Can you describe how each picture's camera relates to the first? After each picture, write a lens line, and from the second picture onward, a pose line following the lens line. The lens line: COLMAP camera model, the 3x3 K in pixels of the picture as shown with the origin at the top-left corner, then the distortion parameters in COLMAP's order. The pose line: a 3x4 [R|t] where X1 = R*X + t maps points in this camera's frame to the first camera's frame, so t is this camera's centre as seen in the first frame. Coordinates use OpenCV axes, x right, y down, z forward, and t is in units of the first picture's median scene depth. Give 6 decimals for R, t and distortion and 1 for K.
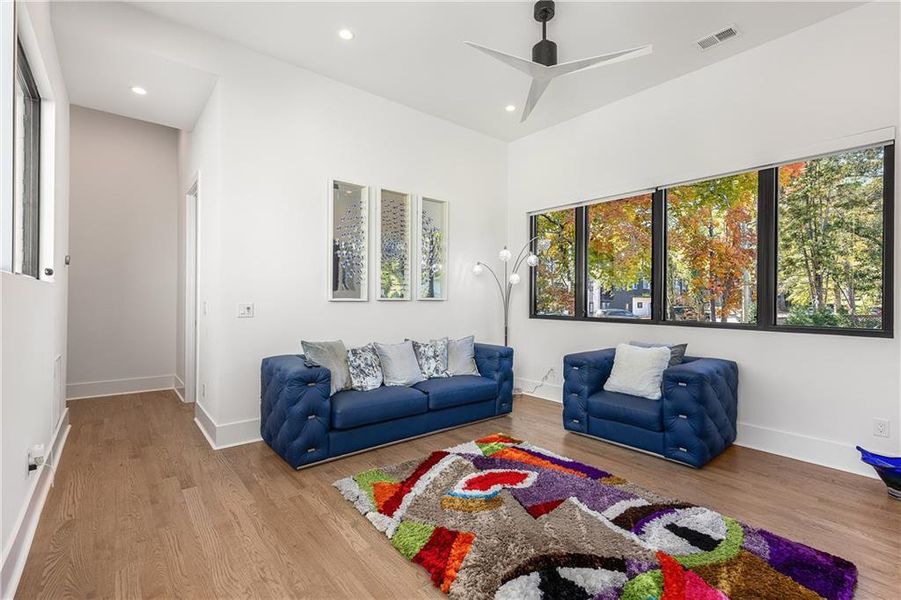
lens RADIAL K [[414.2, 0, 452.6], [0, 414.2, 299.3], [0, 0, 1]] dist [0.001714, -0.000725]
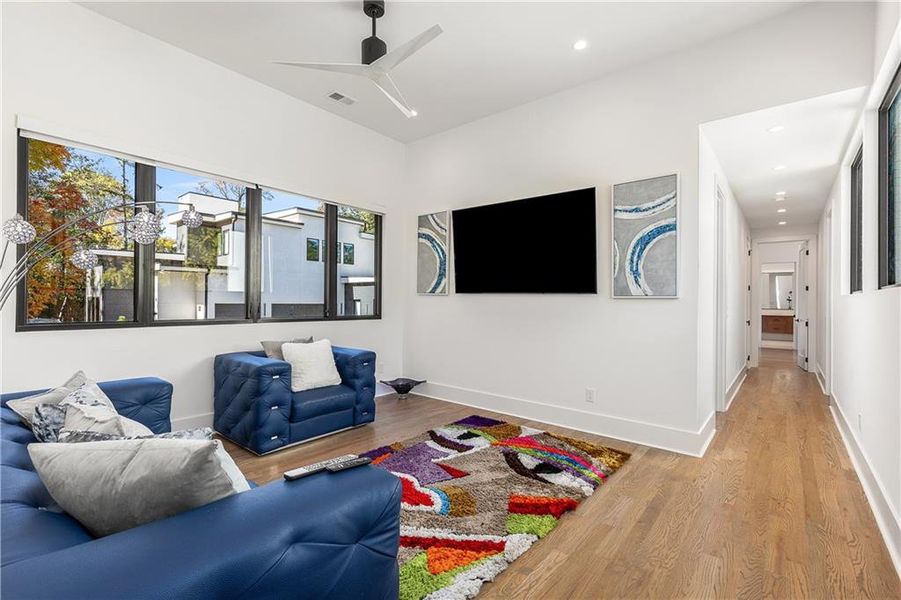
lens RADIAL K [[414.2, 0, 450.7], [0, 414.2, 297.1], [0, 0, 1]] dist [0.001714, -0.000725]
pose [[-0.194253, -0.004030, 0.980943, -0.948143], [-0.002606, 0.999990, 0.003593, -0.011128], [-0.980948, -0.001858, -0.194261, 1.212615]]
